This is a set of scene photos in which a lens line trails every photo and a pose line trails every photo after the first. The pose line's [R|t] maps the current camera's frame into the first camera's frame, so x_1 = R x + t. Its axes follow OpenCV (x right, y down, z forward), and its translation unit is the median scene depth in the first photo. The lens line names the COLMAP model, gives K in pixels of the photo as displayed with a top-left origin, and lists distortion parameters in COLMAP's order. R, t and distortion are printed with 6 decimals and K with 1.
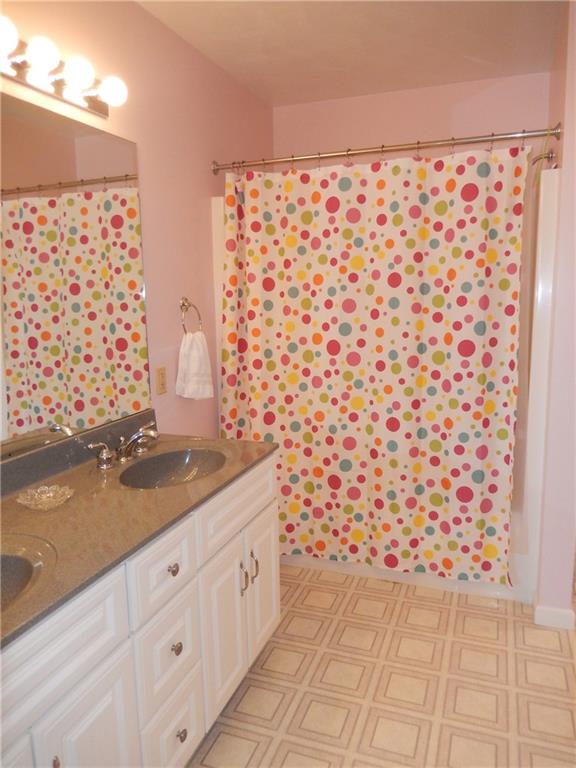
lens RADIAL K [[579.2, 0, 286.8], [0, 579.2, 378.5], [0, 0, 1]] dist [-0.010485, -0.010755]
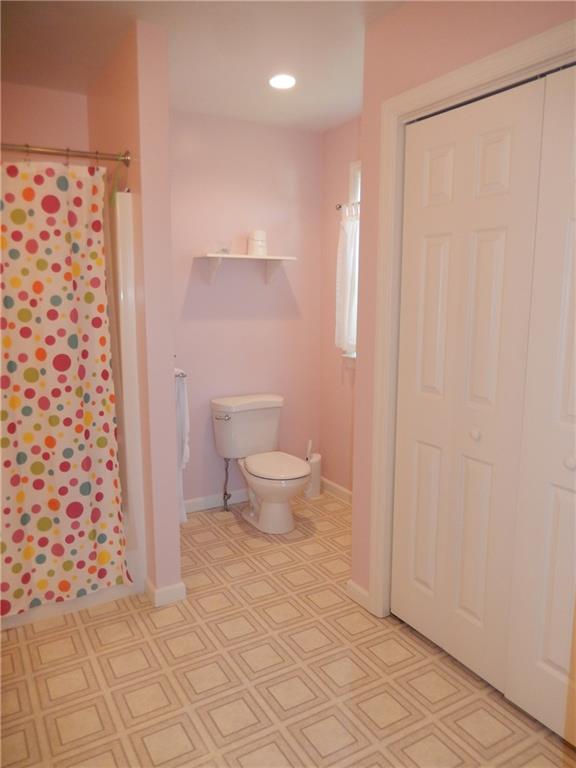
lens RADIAL K [[574.3, 0, 288.0], [0, 574.3, 384.0], [0, 0, 1]] dist [-0.005640, 0.002954]
pose [[0.635762, -0.109690, 0.764051, -0.192345], [0.124422, 0.991470, 0.038809, -0.005768], [-0.761791, 0.070392, 0.643987, 0.079095]]
